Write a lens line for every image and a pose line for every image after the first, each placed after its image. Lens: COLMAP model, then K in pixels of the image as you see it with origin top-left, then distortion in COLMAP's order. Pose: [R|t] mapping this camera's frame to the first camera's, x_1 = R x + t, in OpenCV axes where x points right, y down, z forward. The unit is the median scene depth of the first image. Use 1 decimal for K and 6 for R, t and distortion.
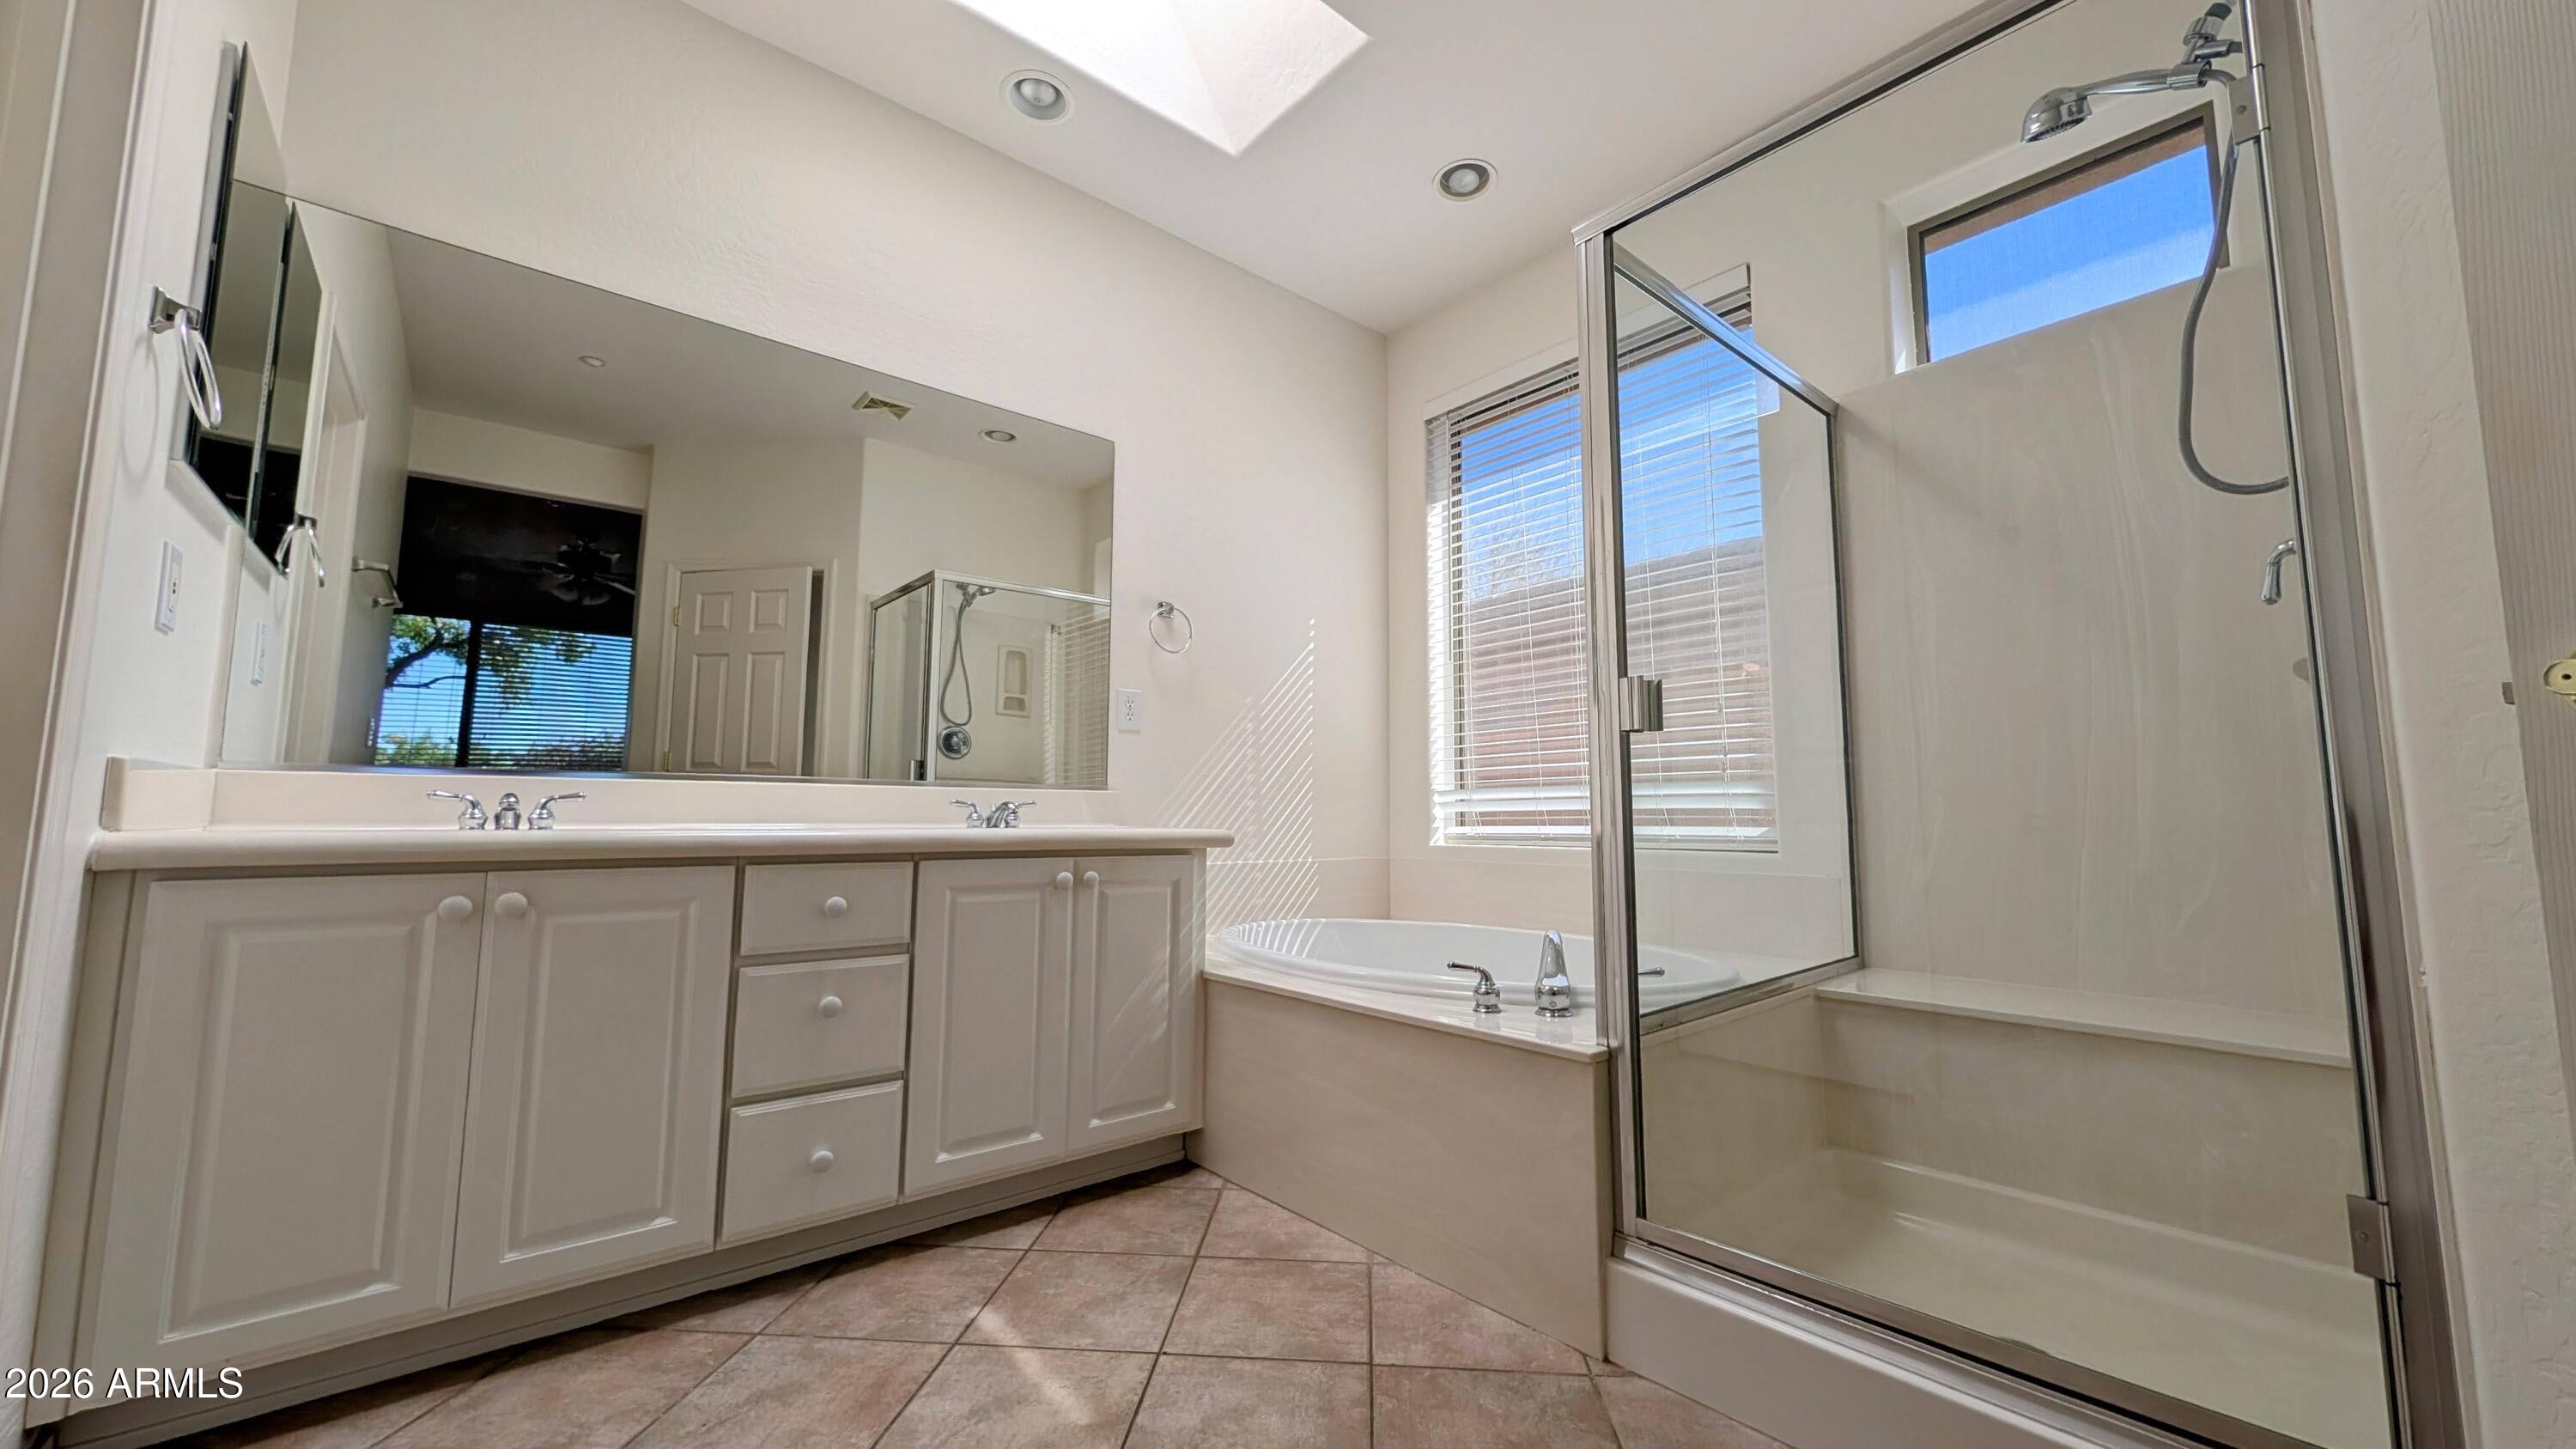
lens RADIAL K [[942.6, 0, 1290.3], [0, 942.6, 724.4], [0, 0, 1]] dist [-0.001086, 0.000281]
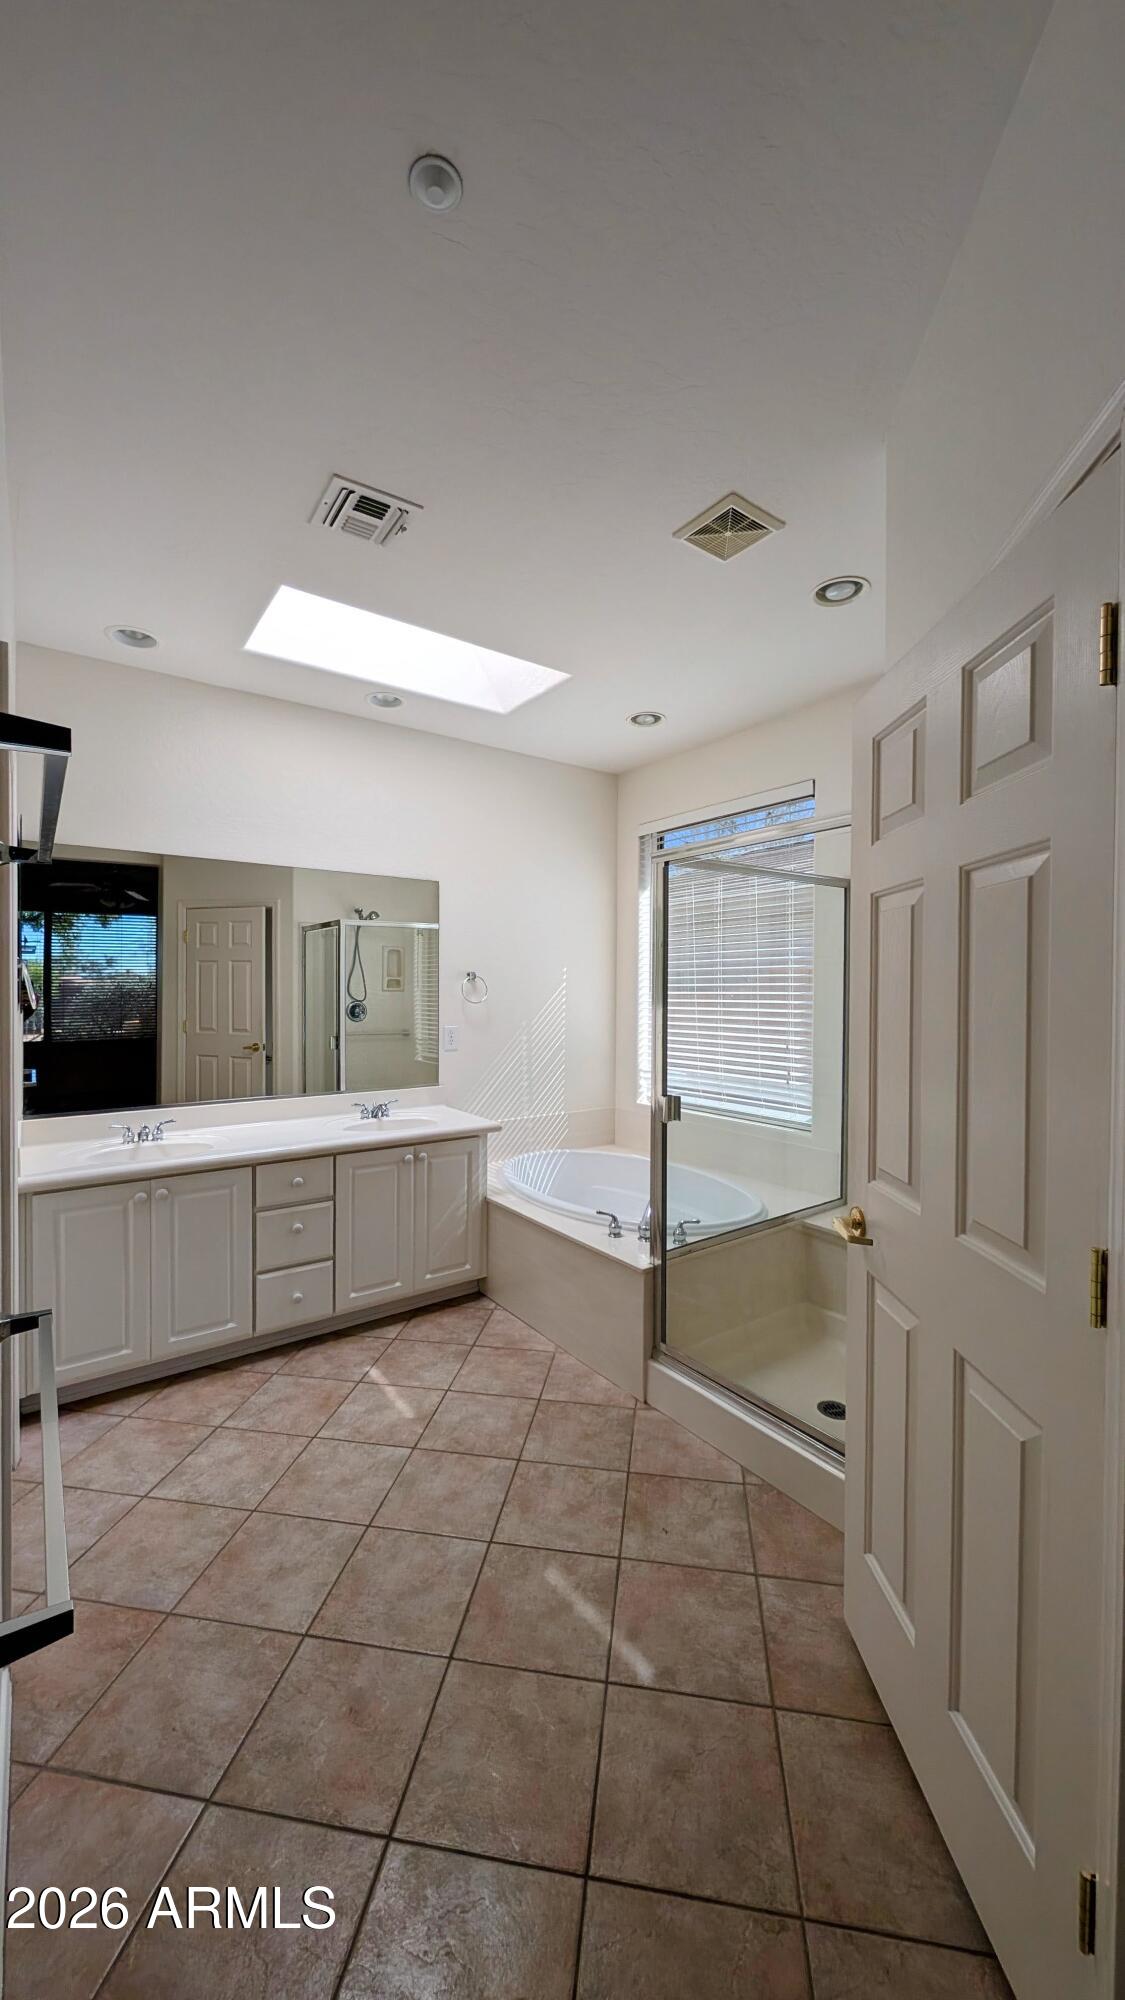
lens RADIAL K [[731.7, 0, 560.7], [0, 731.7, 998.5], [0, 0, 1]] dist [-0.001086, 0.000281]
pose [[0.996790, 0.002344, -0.080024, 0.217134], [0.006651, 0.993692, 0.111950, -0.371040], [0.079781, -0.112123, 0.990486, -0.491534]]
